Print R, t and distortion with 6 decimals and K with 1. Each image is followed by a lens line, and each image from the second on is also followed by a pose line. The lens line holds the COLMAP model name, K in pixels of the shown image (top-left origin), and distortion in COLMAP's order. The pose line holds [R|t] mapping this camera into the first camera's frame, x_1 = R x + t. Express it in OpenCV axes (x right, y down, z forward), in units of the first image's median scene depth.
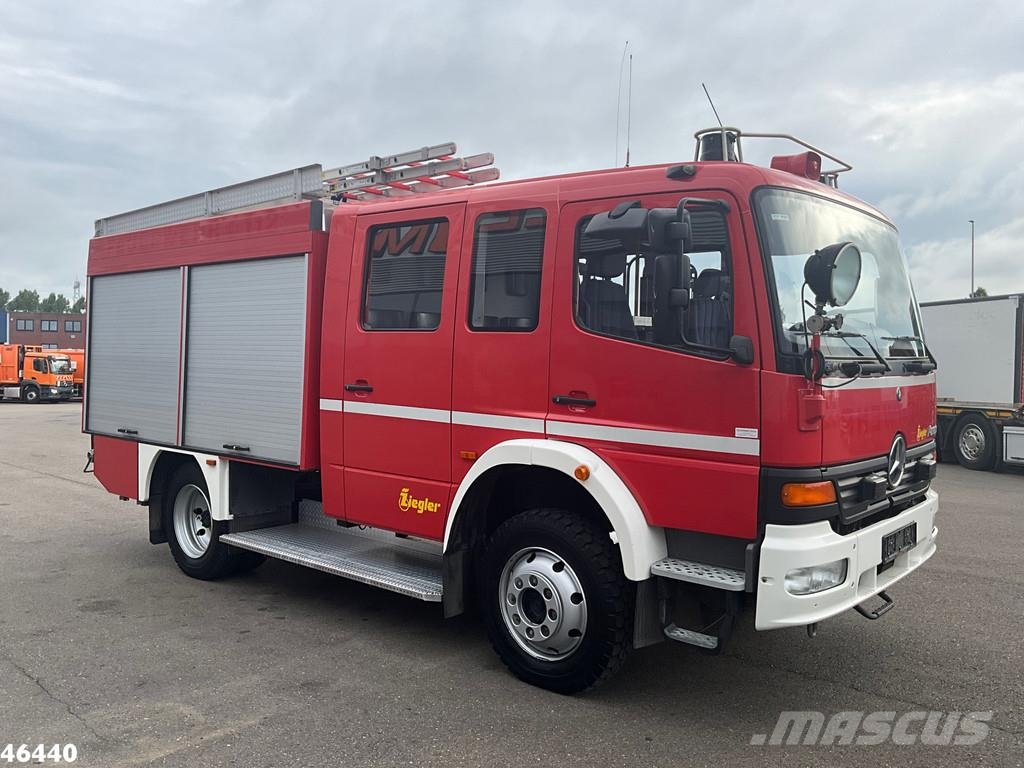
lens RADIAL K [[857.9, 0, 507.0], [0, 857.9, 407.9], [0, 0, 1]] dist [0.065837, -0.190873]
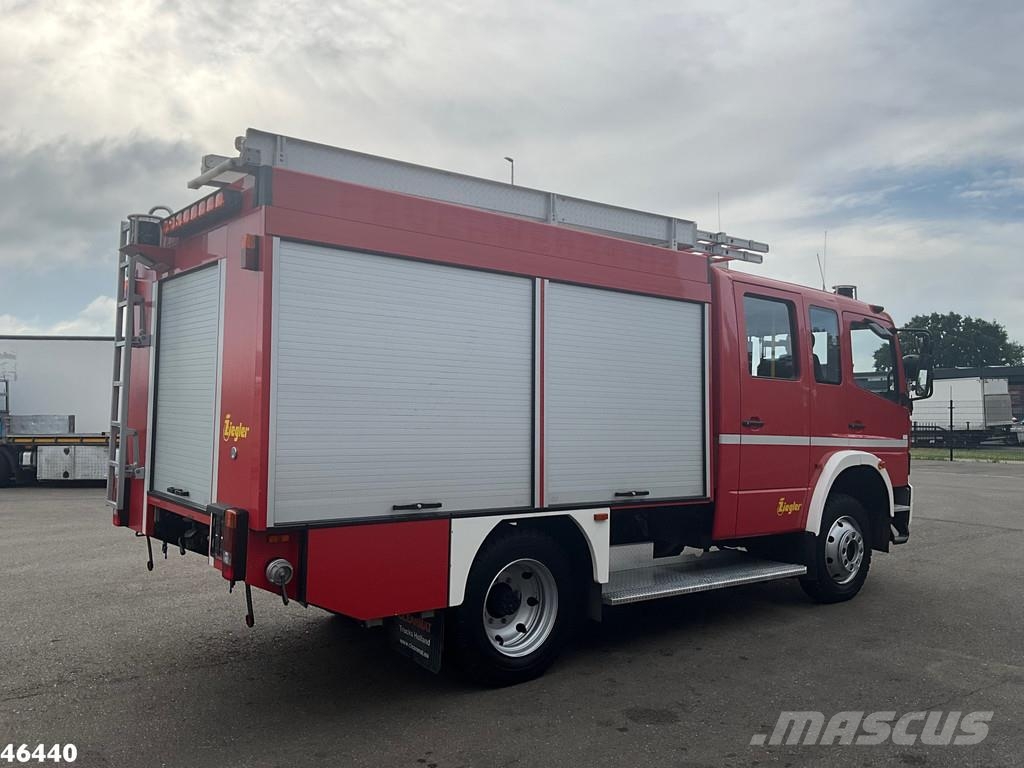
lens RADIAL K [[861.3, 0, 511.8], [0, 861.3, 411.1], [0, 0, 1]] dist [0.050818, 0.002503]
pose [[0.184457, -0.005562, 0.982825, -1.405932], [0.043688, 0.999042, -0.002546, -0.051042], [-0.981869, 0.043407, 0.184523, 1.079687]]
